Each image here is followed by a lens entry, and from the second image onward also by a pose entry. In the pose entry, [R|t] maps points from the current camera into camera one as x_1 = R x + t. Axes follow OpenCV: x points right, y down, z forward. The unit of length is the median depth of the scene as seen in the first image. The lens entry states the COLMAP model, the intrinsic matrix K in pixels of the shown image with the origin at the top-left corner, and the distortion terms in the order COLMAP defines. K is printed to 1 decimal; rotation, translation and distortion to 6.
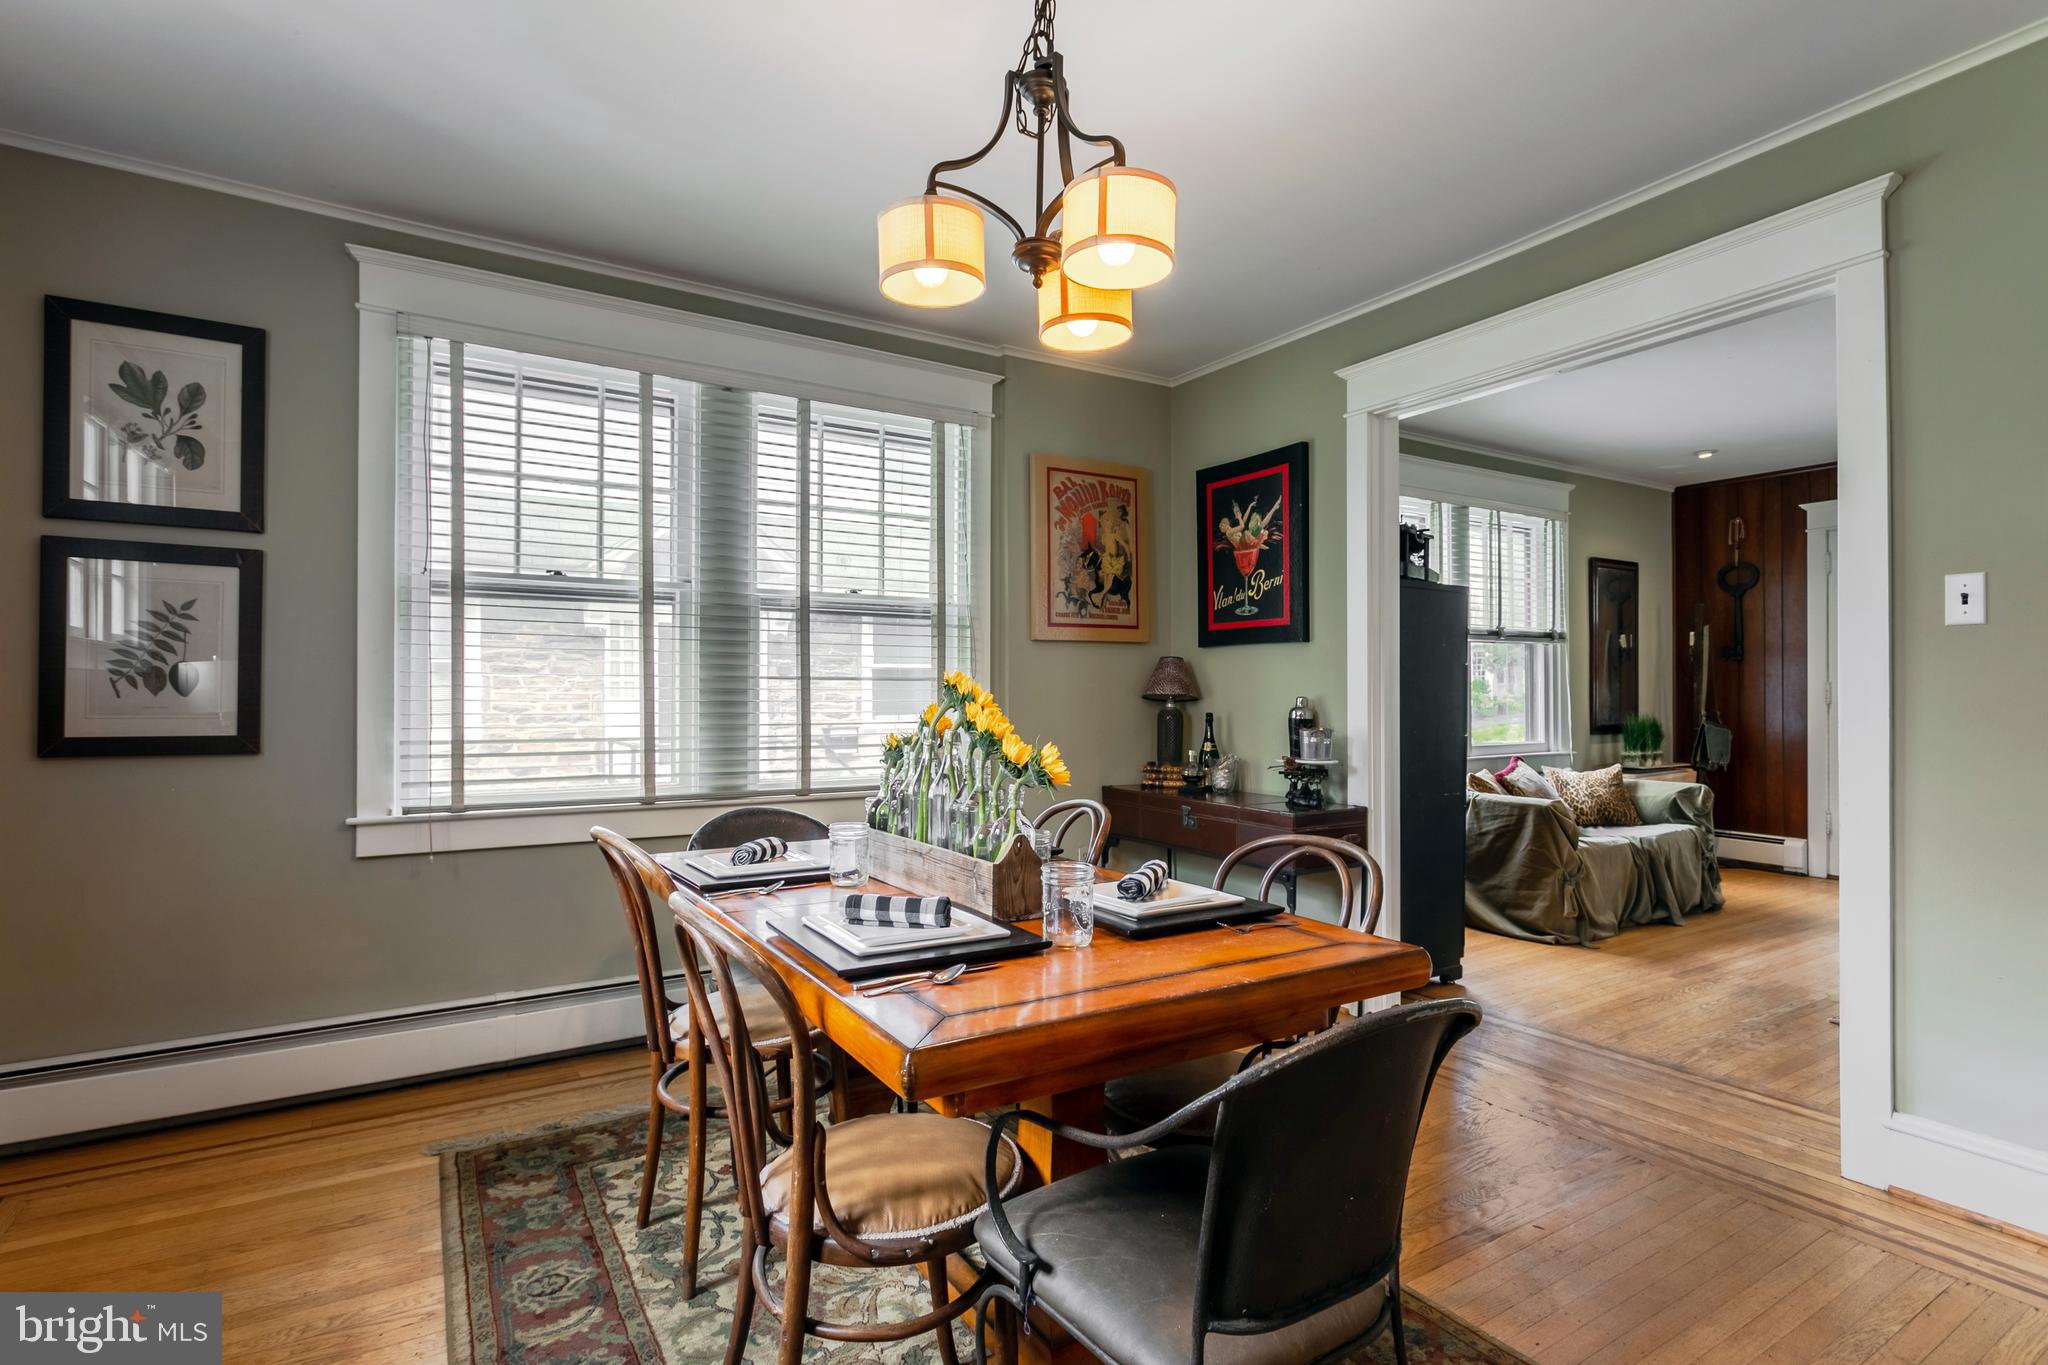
lens RADIAL K [[997.9, 0, 1024.7], [0, 997.9, 677.3], [0, 0, 1]] dist [0.001862, 0.001742]
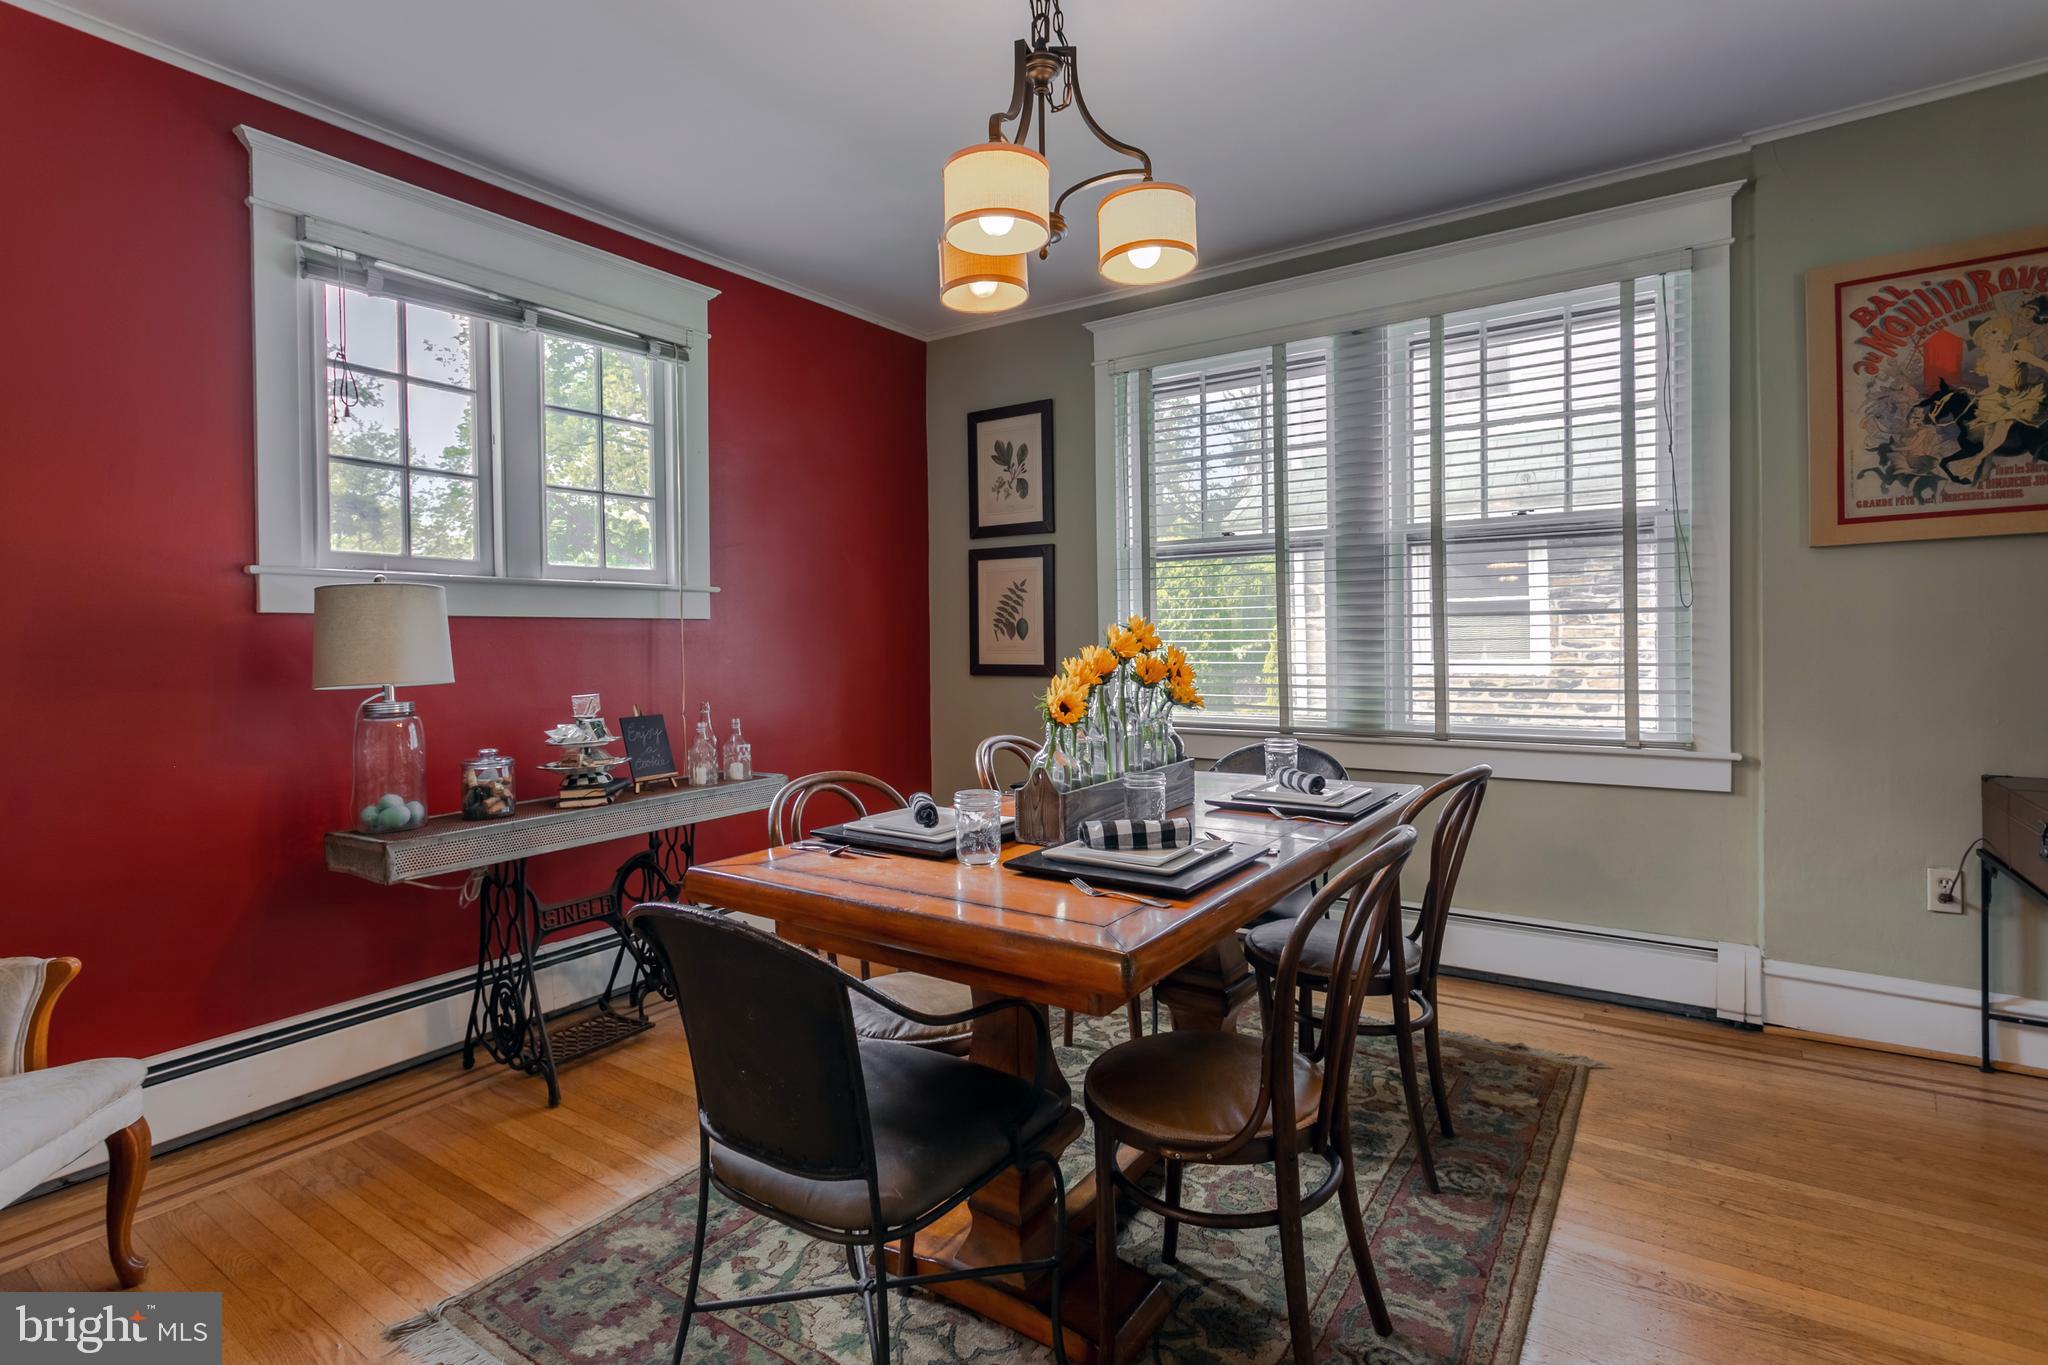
lens RADIAL K [[997.9, 0, 1067.2], [0, 997.9, 656.4], [0, 0, 1]] dist [0.001862, 0.001742]
pose [[0.414490, 0.008168, -0.910017, 0.415074], [0.028966, 0.999335, 0.022163, 0.007512], [0.909593, -0.035546, 0.413978, 0.247331]]
